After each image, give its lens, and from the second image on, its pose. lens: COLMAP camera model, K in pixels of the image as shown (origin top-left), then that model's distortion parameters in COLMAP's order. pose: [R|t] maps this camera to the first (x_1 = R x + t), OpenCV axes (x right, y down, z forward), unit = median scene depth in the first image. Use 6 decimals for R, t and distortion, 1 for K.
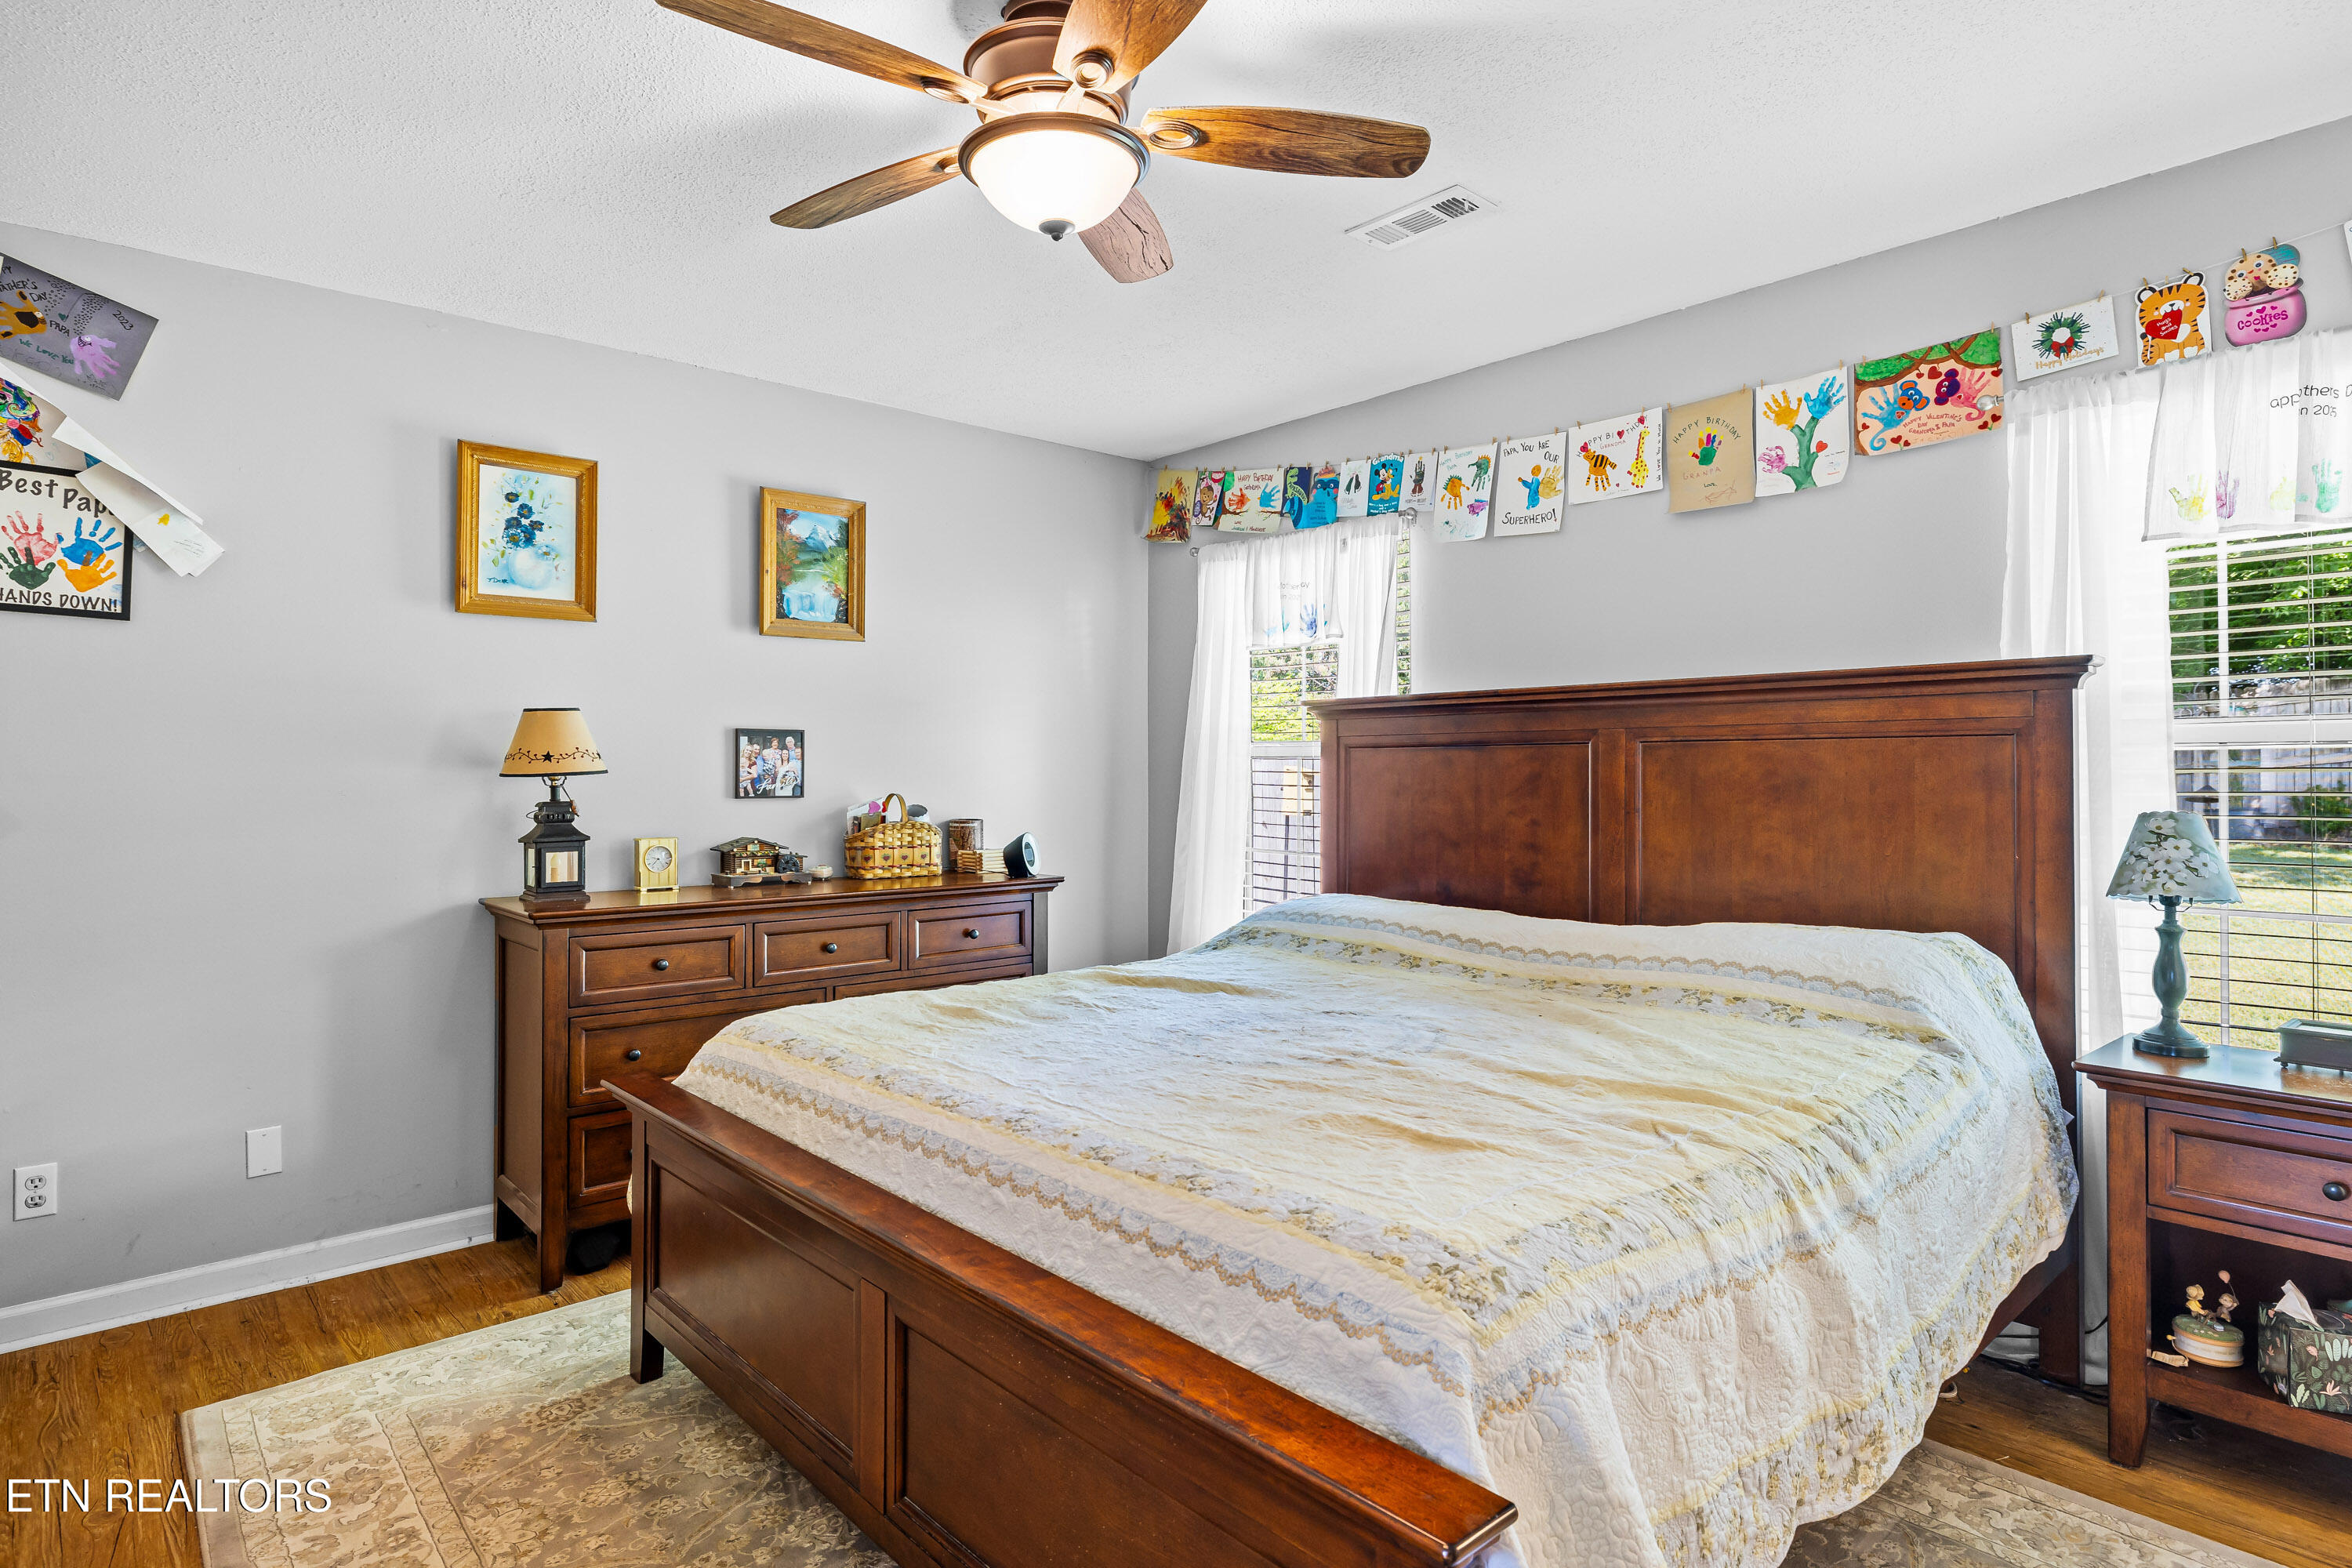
lens RADIAL K [[1244.9, 0, 1184.1], [0, 1244.9, 764.9], [0, 0, 1]] dist [-0.003732, 0.004749]
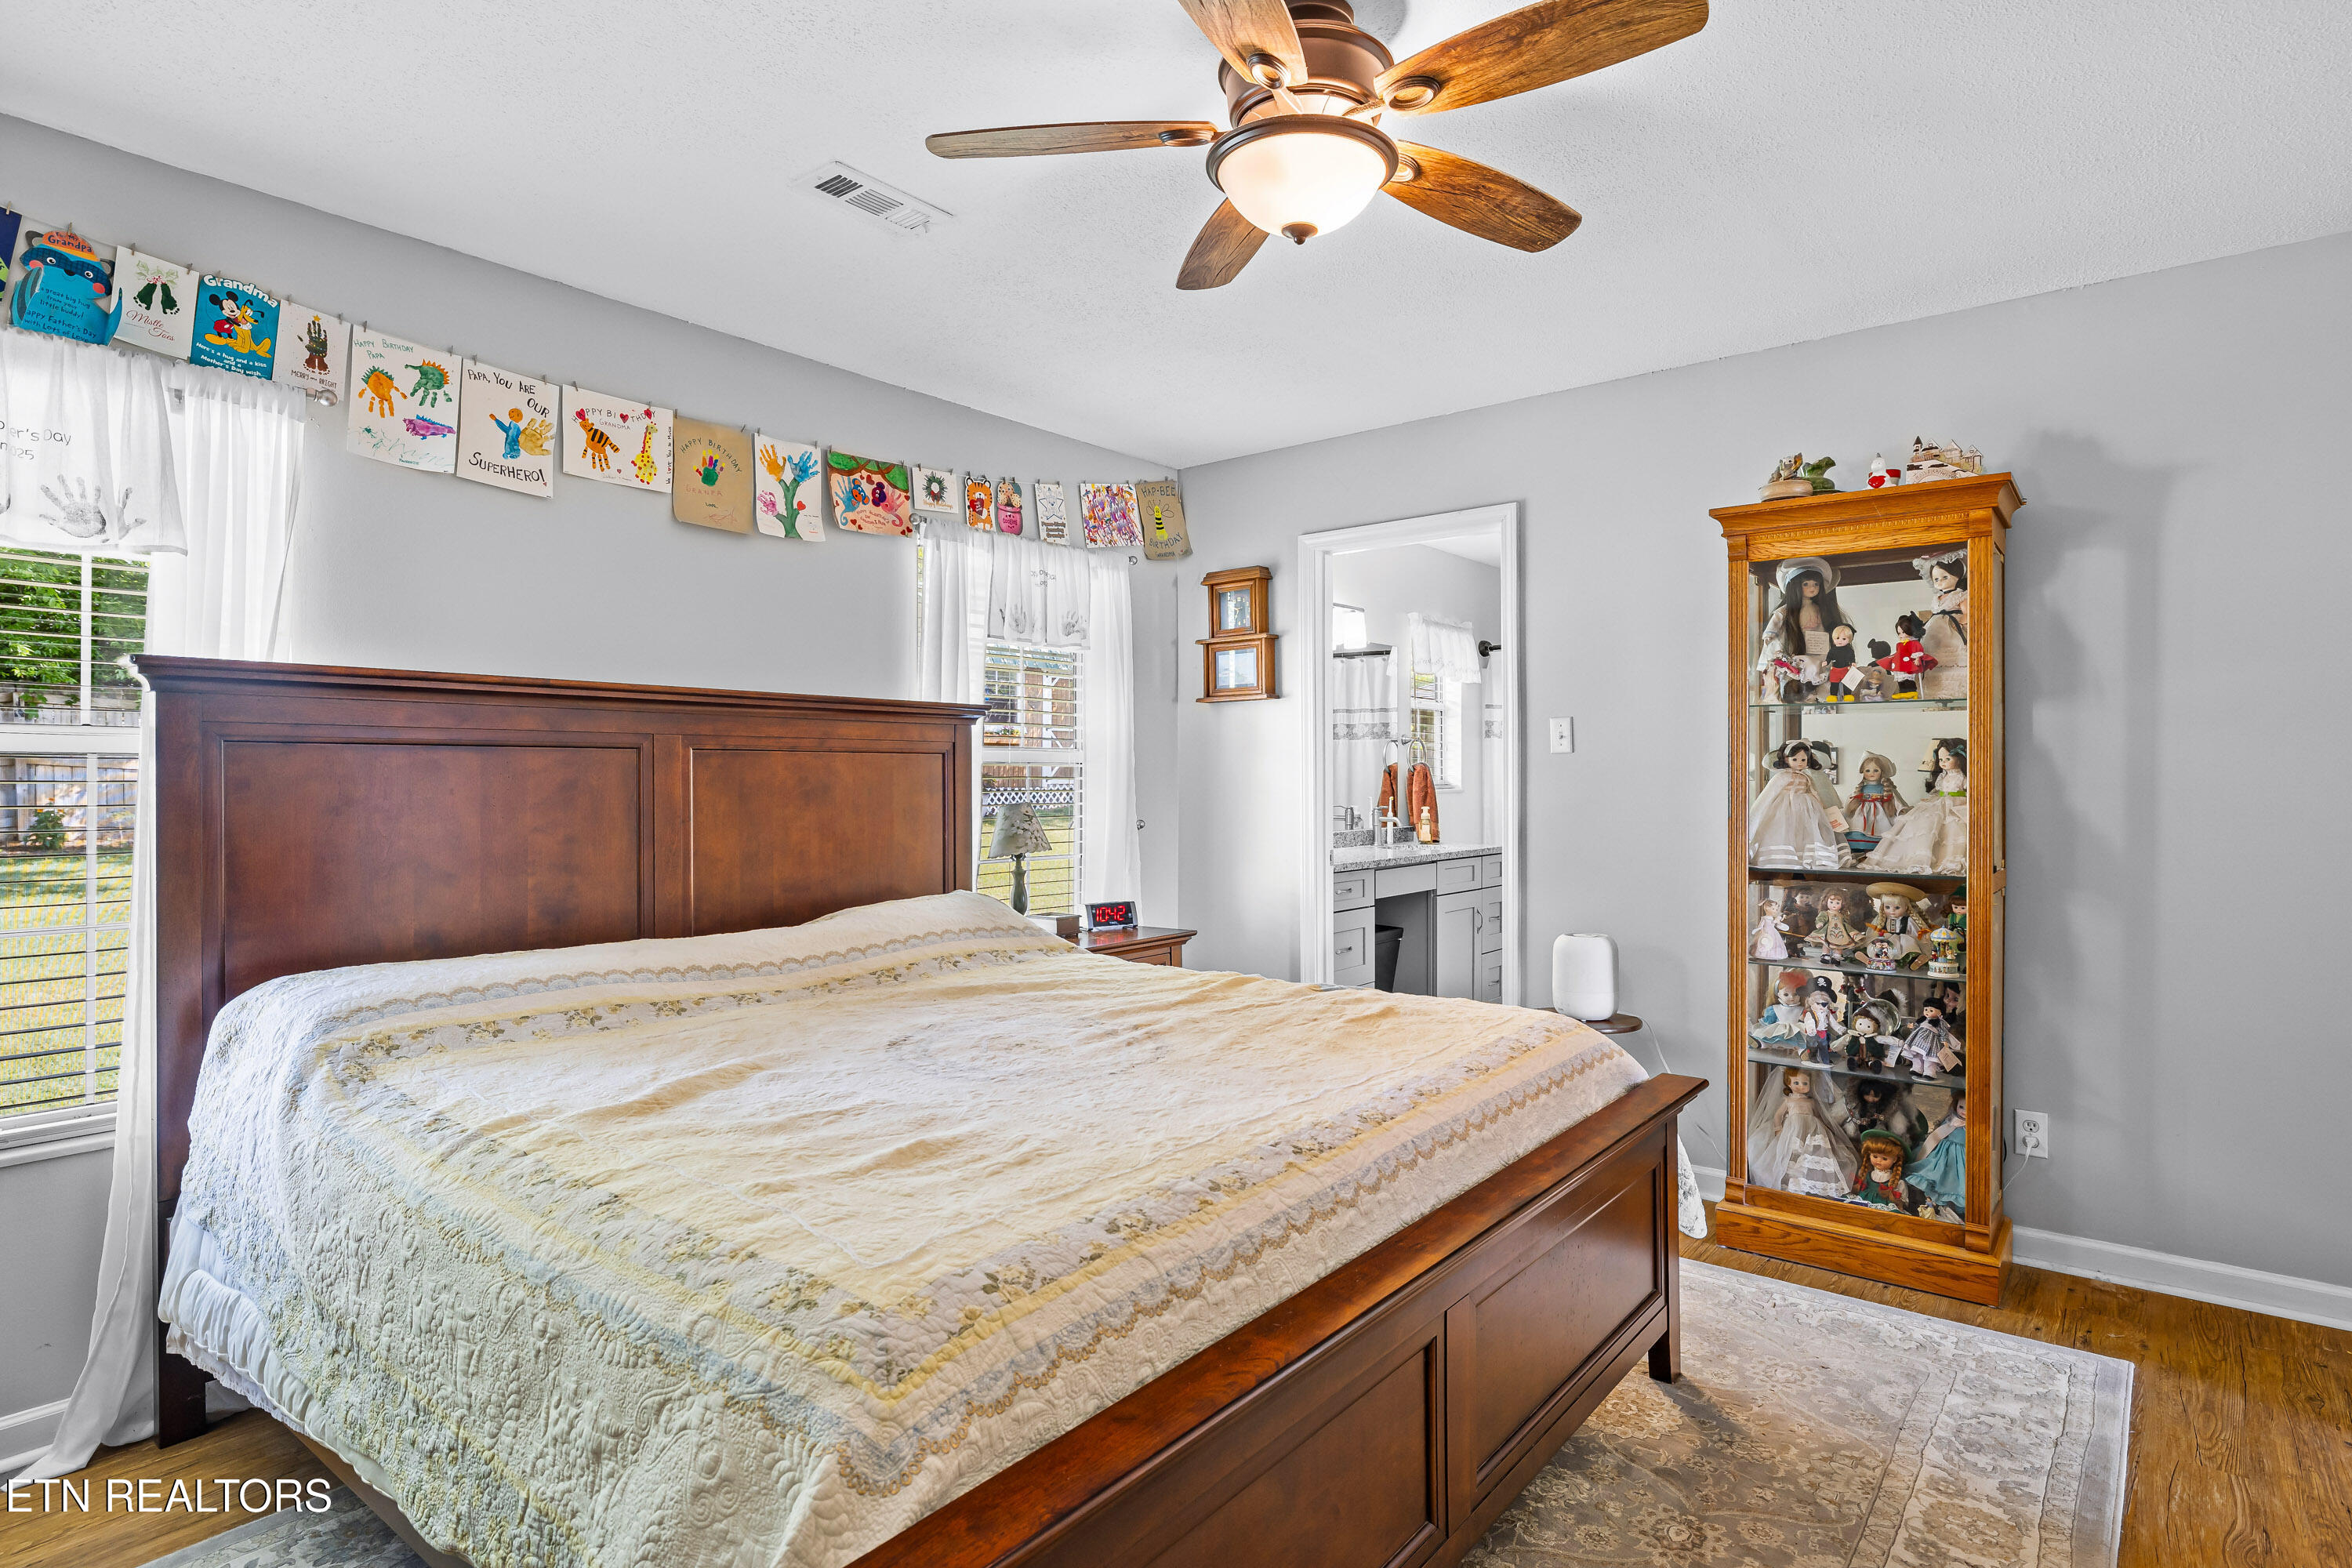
lens RADIAL K [[1244.9, 0, 1186.1], [0, 1244.9, 778.9], [0, 0, 1]] dist [-0.003732, 0.004749]
pose [[-0.164196, -0.000099, 0.986428, -0.689204], [-0.004595, 0.999989, -0.000665, 0.004218], [-0.986417, -0.004642, -0.164194, 0.792319]]
